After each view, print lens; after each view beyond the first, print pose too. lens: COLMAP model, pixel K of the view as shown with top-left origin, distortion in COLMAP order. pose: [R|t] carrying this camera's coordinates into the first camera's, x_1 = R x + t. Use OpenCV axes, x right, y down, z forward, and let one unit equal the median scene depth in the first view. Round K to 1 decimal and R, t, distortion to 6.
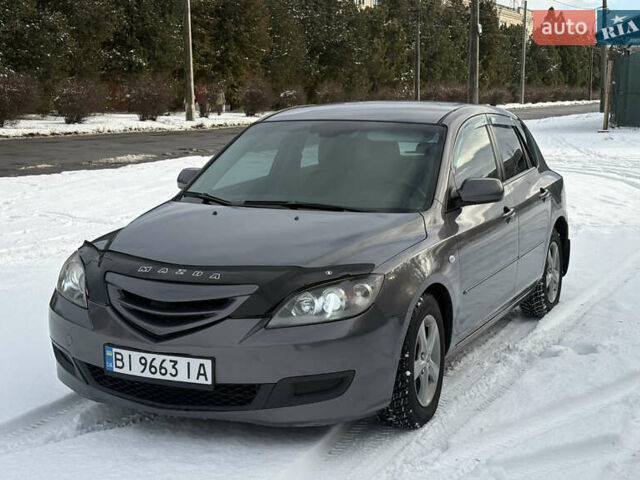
lens RADIAL K [[1181.0, 0, 320.8], [0, 1181.0, 228.1], [0, 0, 1]] dist [0.173396, -0.051943]
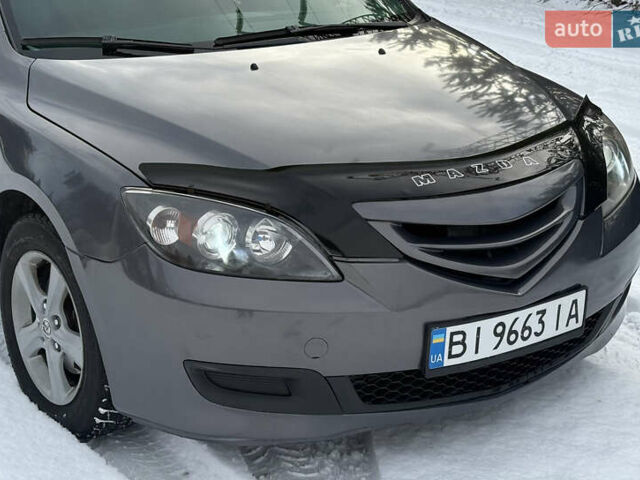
lens RADIAL K [[1283.9, 0, 320.4], [0, 1283.9, 241.4], [0, 0, 1]] dist [0.125977, 0.335618]
pose [[0.498025, -0.275576, 0.822210, -0.692408], [0.107078, 0.960448, 0.257050, -0.100199], [-0.860526, -0.039976, 0.507835, 0.747463]]
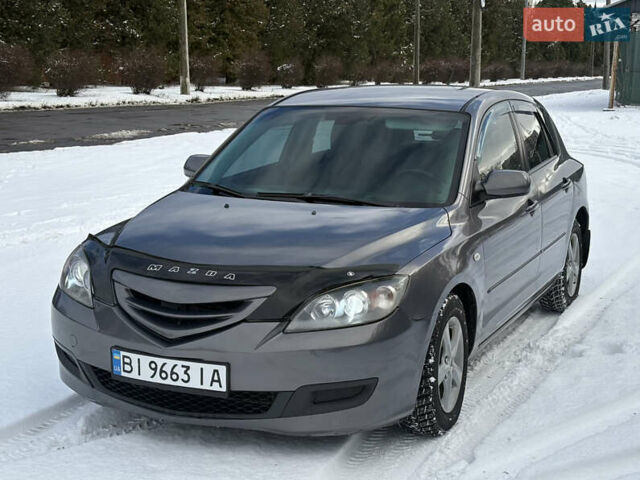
lens RADIAL K [[1189.6, 0, 322.3], [0, 1189.6, 241.2], [0, 0, 1]] dist [0.167002, 0.053436]
pose [[0.999928, 0.008102, 0.008871, -0.024111], [-0.008398, 0.999395, 0.033746, -0.019725], [-0.008593, -0.033818, 0.999391, 0.052973]]
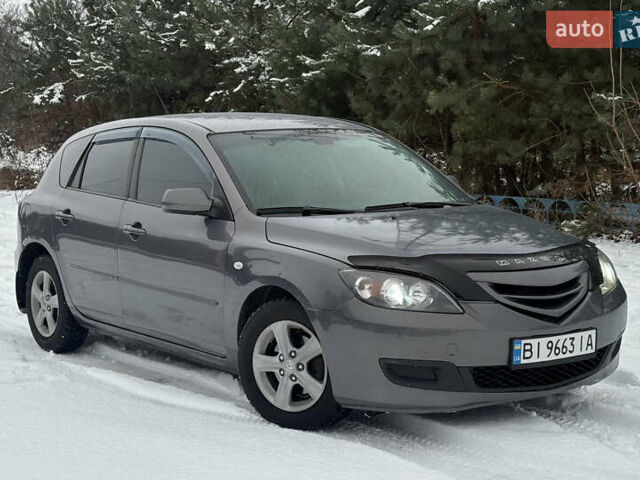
lens RADIAL K [[1361.3, 0, 319.9], [0, 1361.3, 240.0], [0, 0, 1]] dist [-0.058460, -2.278463]
pose [[0.485520, -0.087309, 0.869855, -1.252348], [0.133683, 0.990713, 0.024823, -0.034706], [-0.863944, 0.104233, 0.492683, 0.574474]]
